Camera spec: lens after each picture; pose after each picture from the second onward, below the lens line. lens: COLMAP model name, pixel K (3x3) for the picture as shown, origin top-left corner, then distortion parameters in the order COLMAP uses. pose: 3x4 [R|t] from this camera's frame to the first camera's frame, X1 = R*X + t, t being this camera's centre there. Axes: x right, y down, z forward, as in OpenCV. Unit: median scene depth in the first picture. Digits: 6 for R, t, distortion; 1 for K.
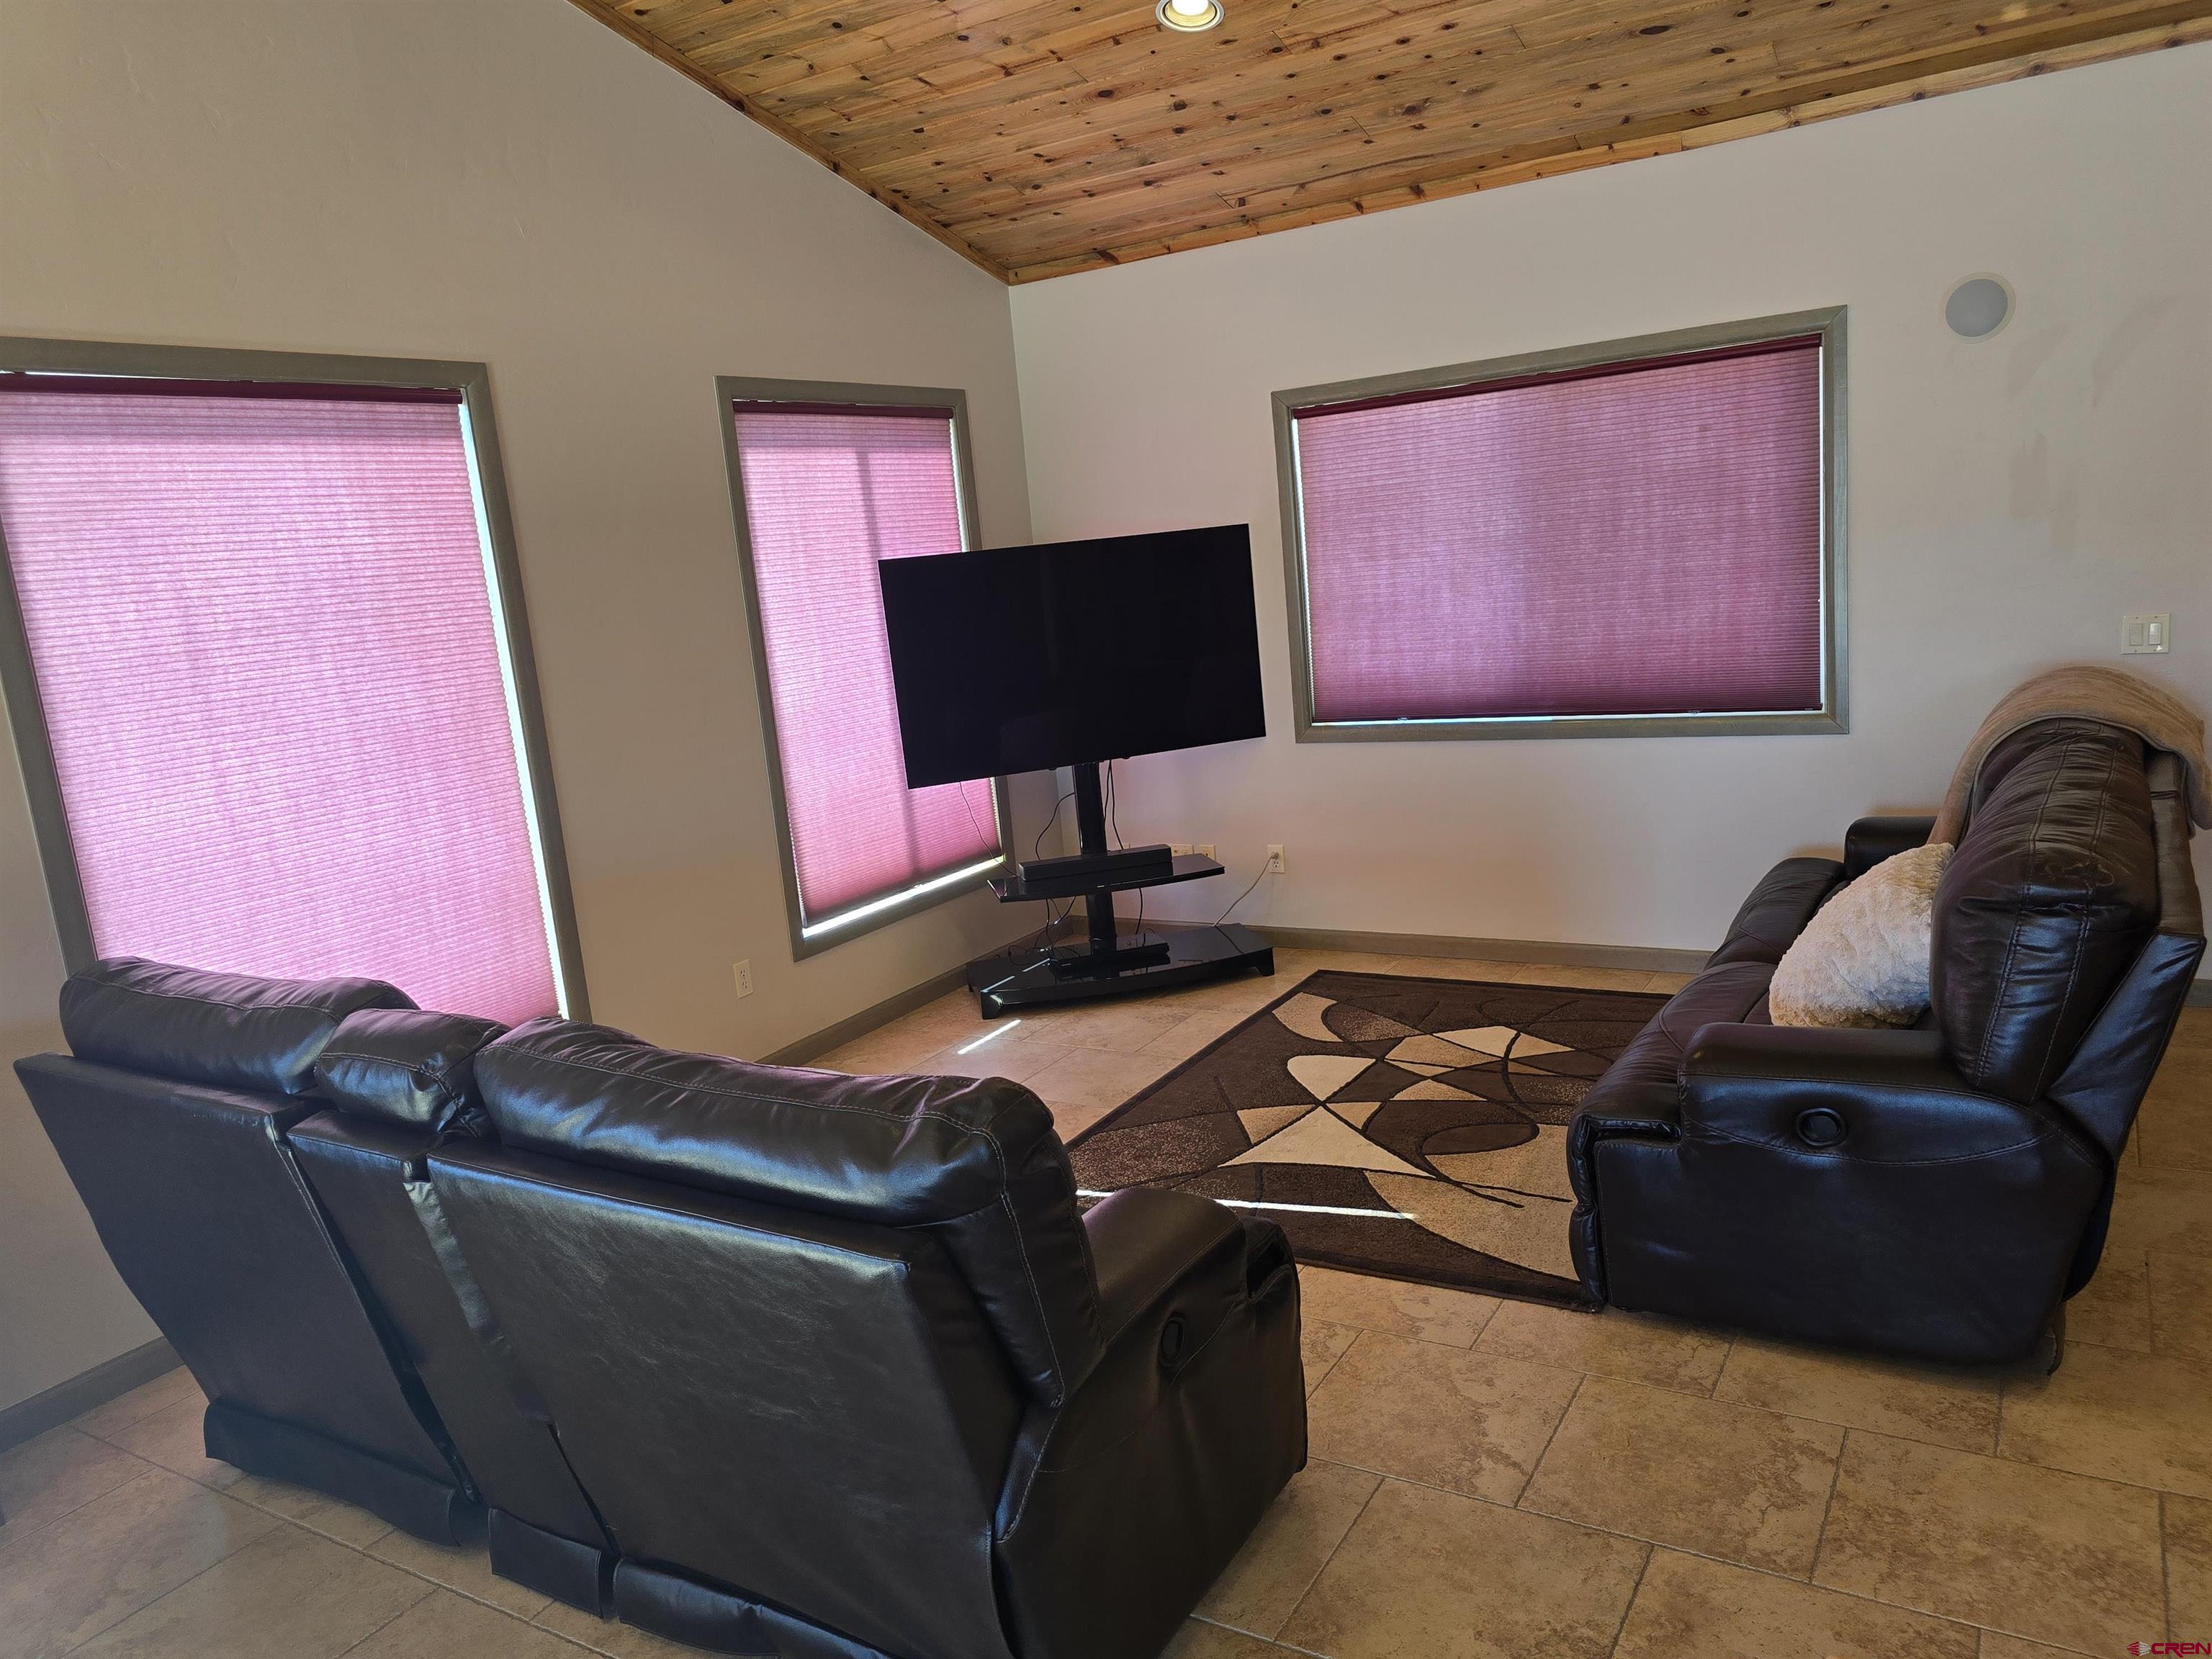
lens RADIAL K [[1530.2, 0, 1129.8], [0, 1530.2, 821.3], [0, 0, 1]] dist [0.067977, -0.055415]
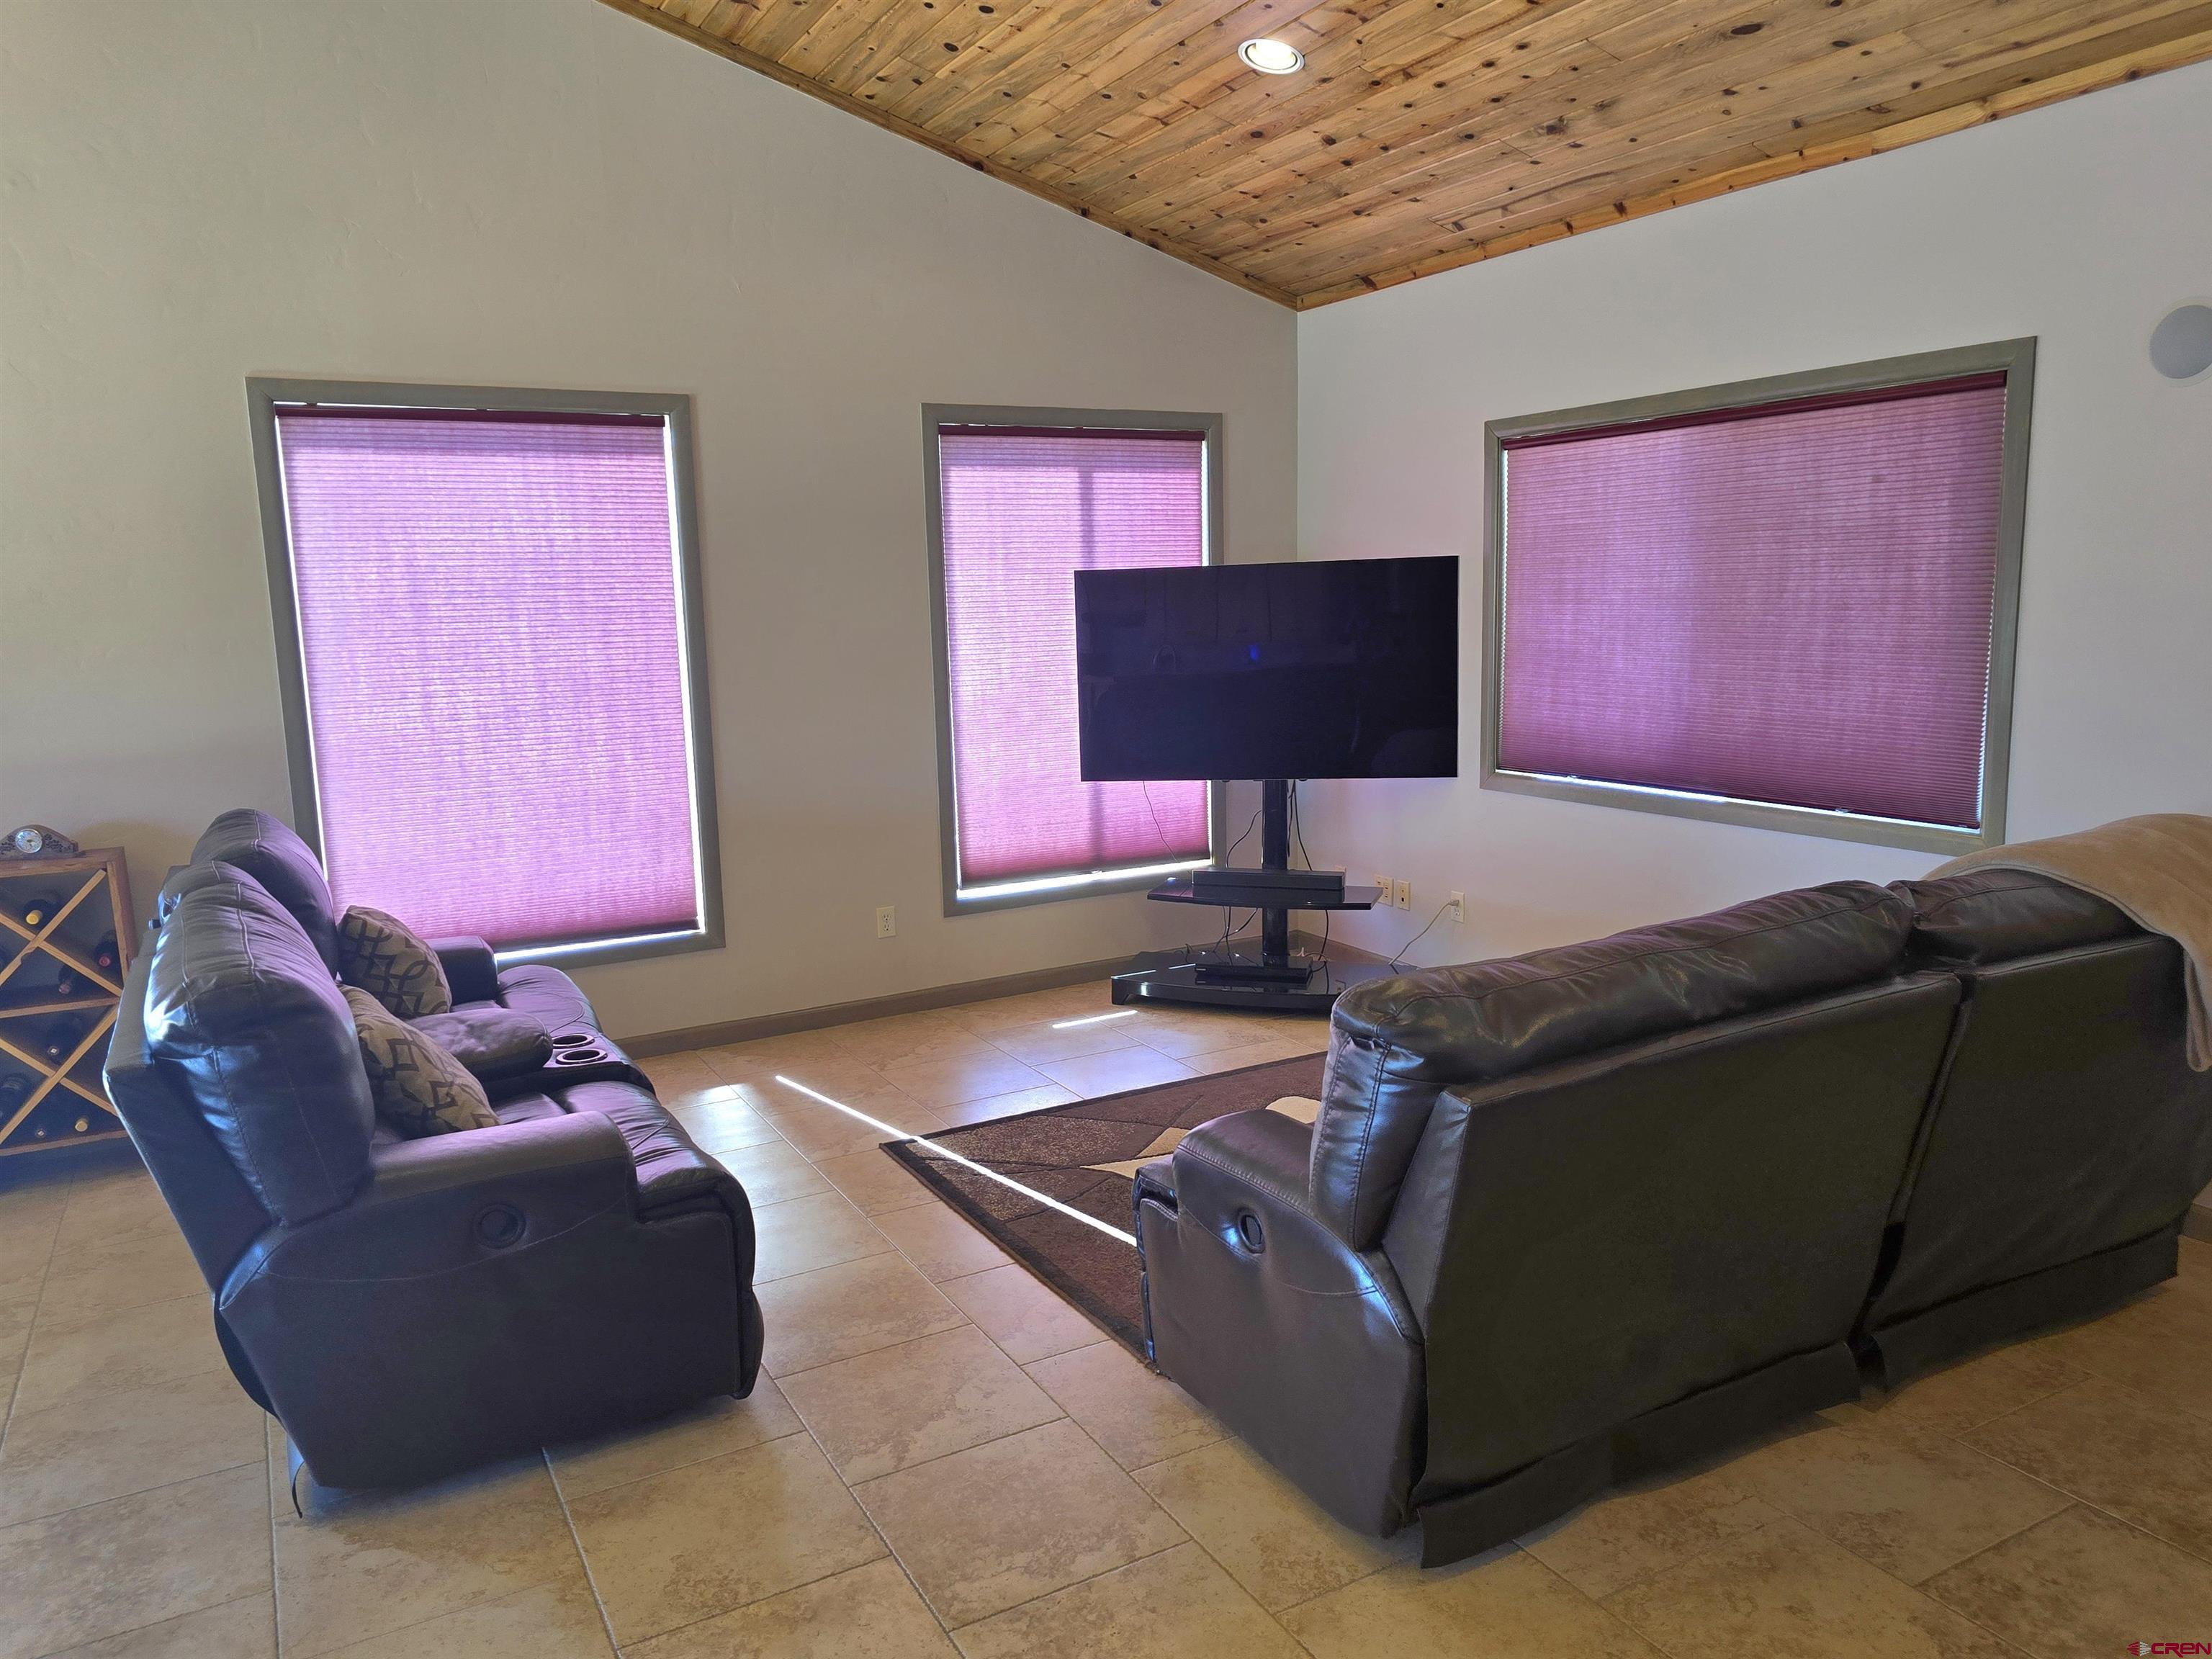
lens RADIAL K [[1530.2, 0, 1129.8], [0, 1530.2, 821.3], [0, 0, 1]] dist [0.067977, -0.055415]
pose [[0.870346, 0.143360, -0.471111, 0.421702], [-0.141656, 0.989136, 0.039297, -0.042517], [0.471627, 0.032534, 0.881198, 0.062533]]
